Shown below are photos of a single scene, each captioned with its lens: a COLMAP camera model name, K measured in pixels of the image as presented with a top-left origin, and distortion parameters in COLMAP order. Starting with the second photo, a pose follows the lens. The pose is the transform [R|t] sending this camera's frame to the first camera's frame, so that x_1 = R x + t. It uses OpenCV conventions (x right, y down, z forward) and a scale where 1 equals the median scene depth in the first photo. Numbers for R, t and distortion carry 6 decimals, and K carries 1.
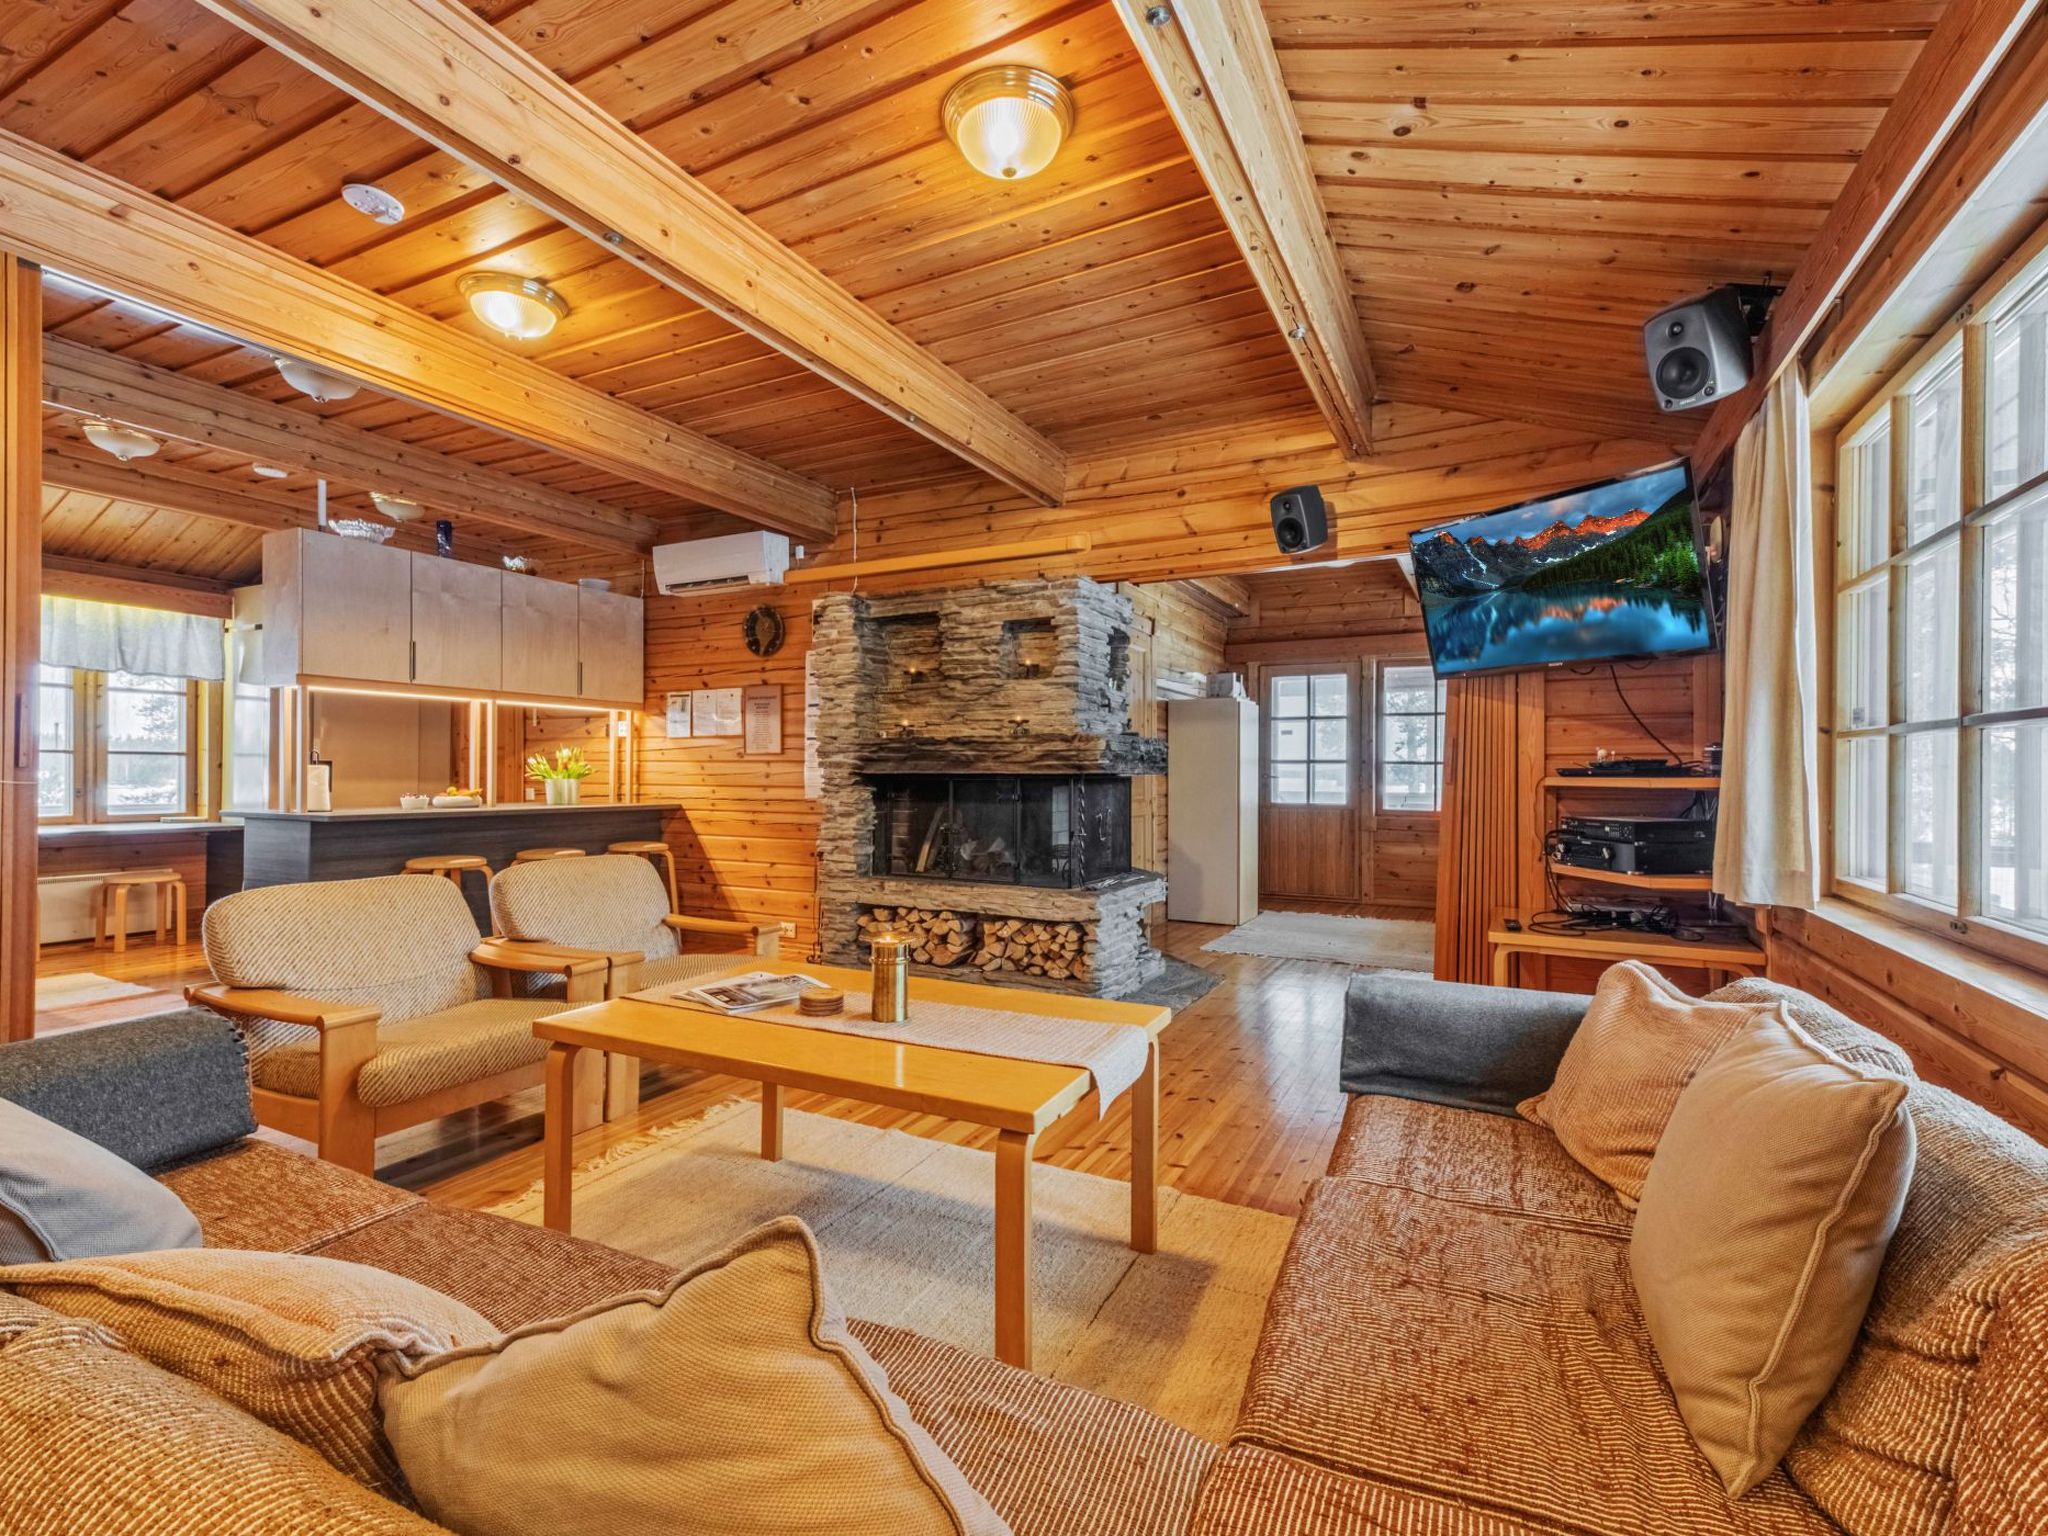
lens RADIAL K [[925.9, 0, 1004.9], [0, 925.9, 770.5], [0, 0, 1]] dist [0.026156, -0.000434]
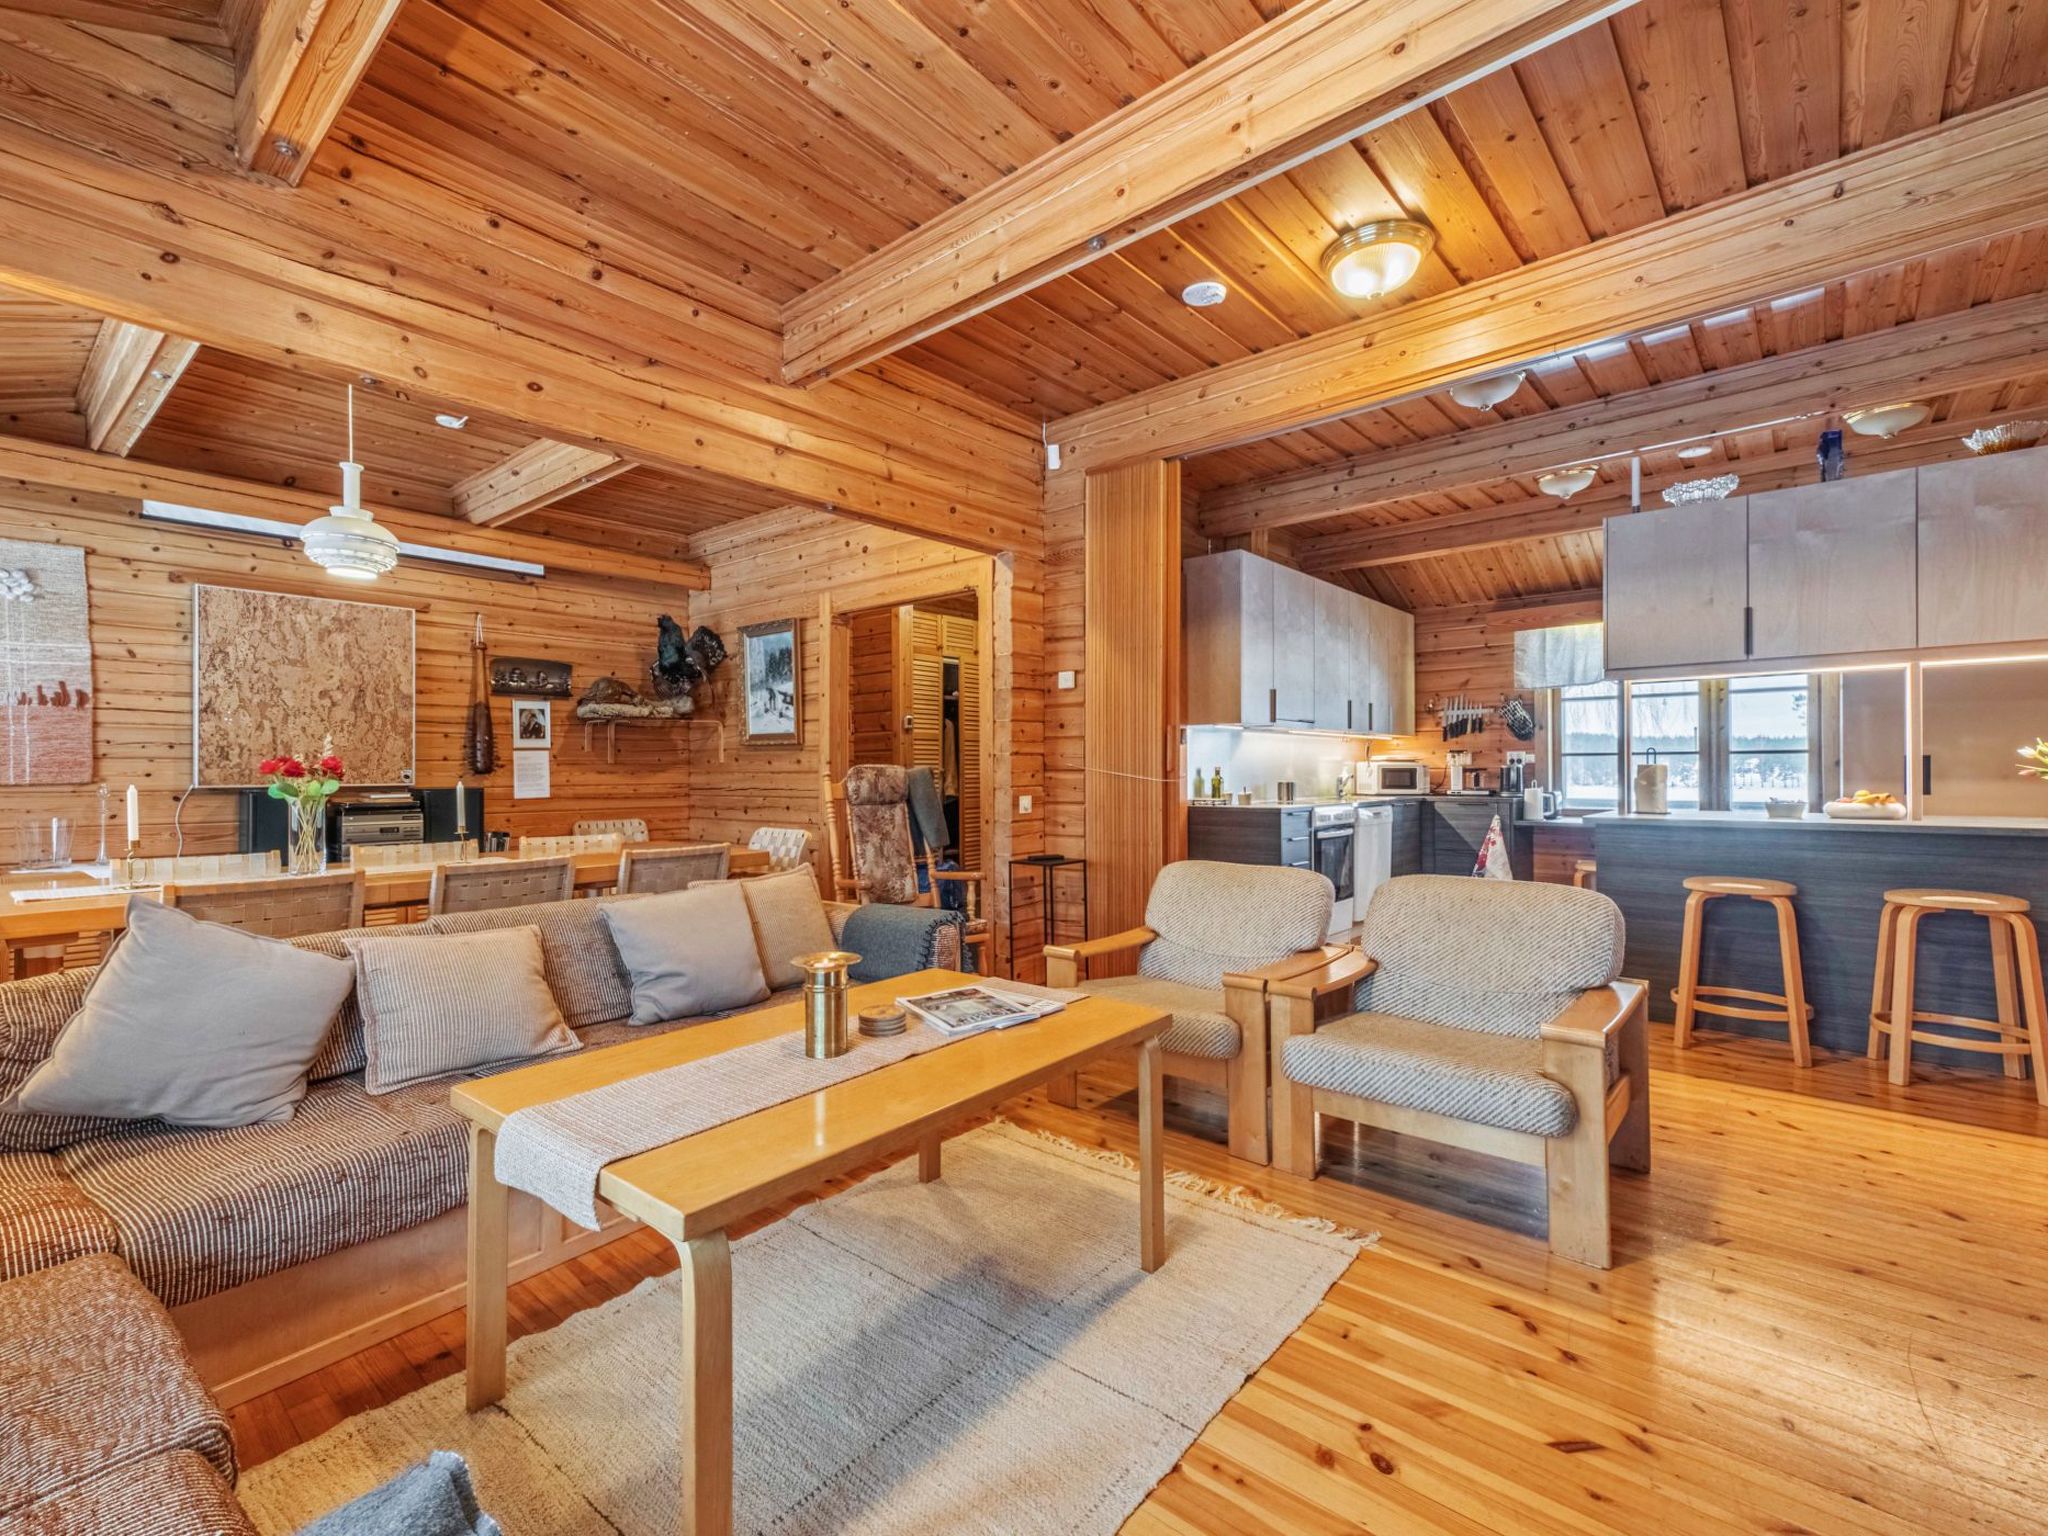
lens RADIAL K [[914.9, 0, 1004.7], [0, 914.9, 767.8], [0, 0, 1]] dist [0.022217, -0.001559]
pose [[-0.229376, -0.008151, -0.973304, 0.294718], [0.007245, 0.999923, -0.010081, 0.003165], [0.973311, -0.009364, -0.229300, 0.584097]]
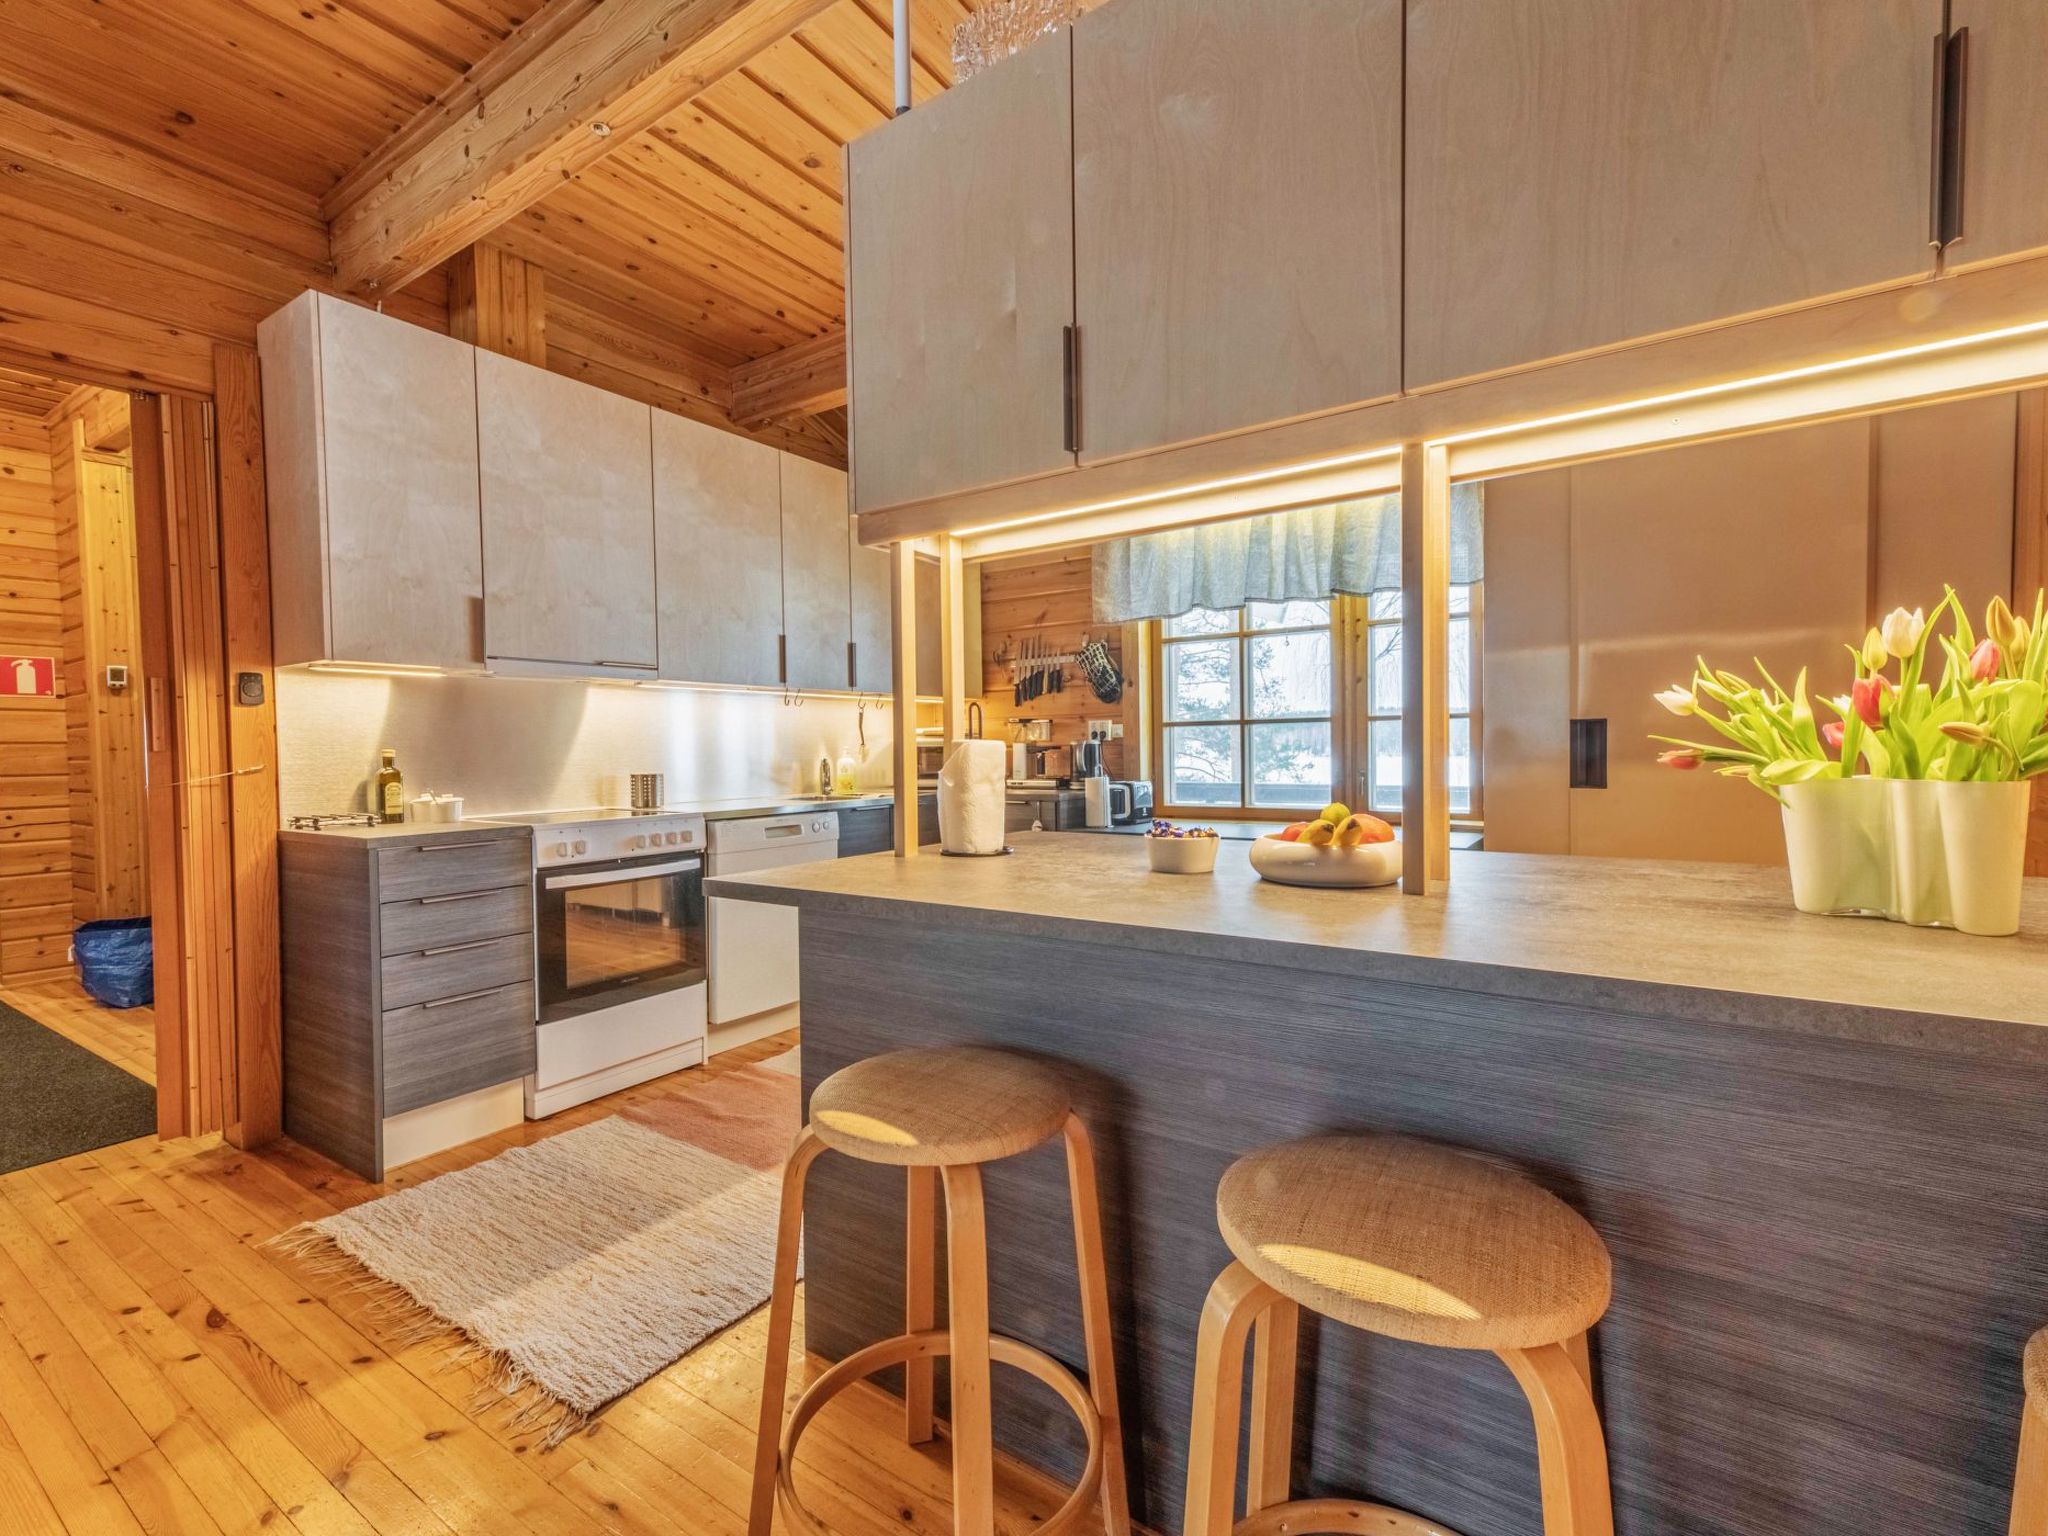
lens RADIAL K [[925.9, 0, 1004.9], [0, 925.9, 770.5], [0, 0, 1]] dist [0.026156, -0.000434]
pose [[-0.115735, 0.020721, -0.993064, -0.336238], [0.019355, 0.999640, 0.018603, 0.000973], [0.993092, -0.017068, -0.116095, 1.047269]]
